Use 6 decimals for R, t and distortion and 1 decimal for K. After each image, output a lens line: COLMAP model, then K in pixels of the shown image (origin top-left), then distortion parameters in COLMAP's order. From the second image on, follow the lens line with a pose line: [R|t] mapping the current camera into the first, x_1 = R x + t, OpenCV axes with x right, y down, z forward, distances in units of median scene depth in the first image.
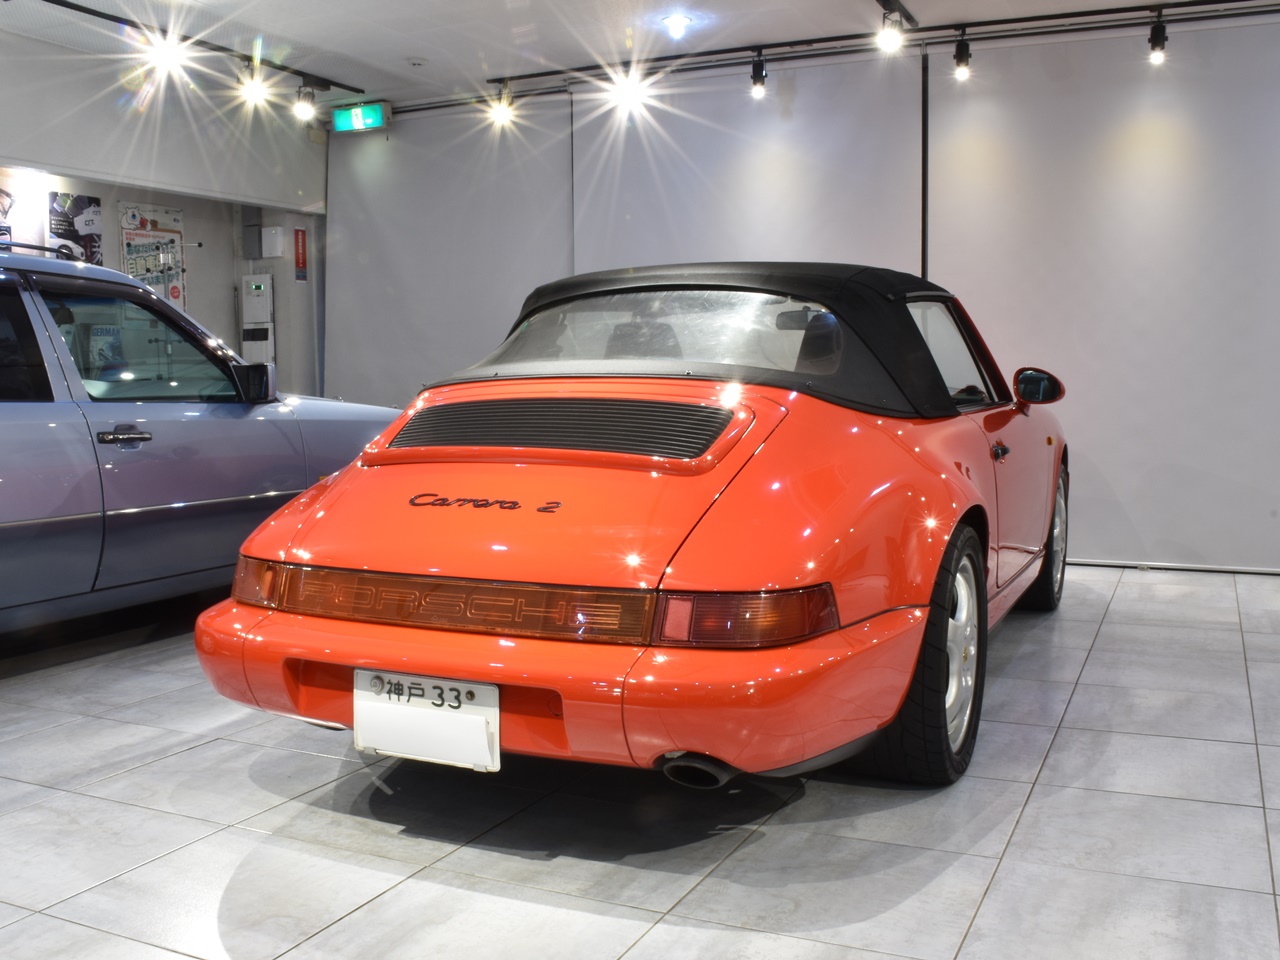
lens RADIAL K [[1218.3, 0, 672.7], [0, 1218.3, 493.7], [0, 0, 1]] dist [-0.098727, 0.000000]
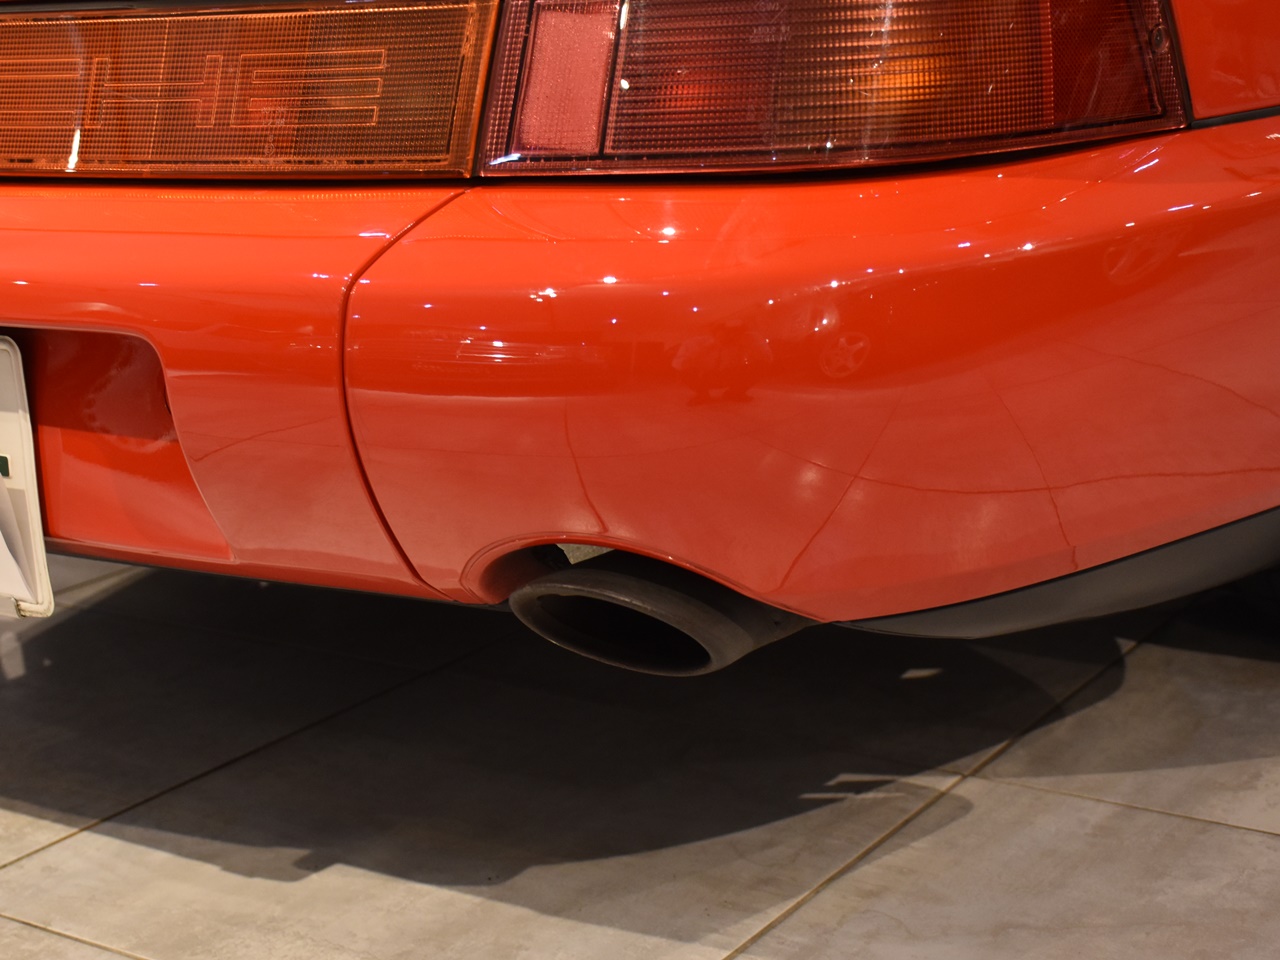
lens RADIAL K [[1980.8, 0, 647.6], [0, 1980.8, 489.0], [0, 0, 1]] dist [0.091081, 0.000000]
pose [[0.981491, -0.009583, -0.191269, 0.099285], [0.039408, 0.987479, 0.152747, 0.115594], [0.187411, -0.157458, 0.969579, 0.494584]]
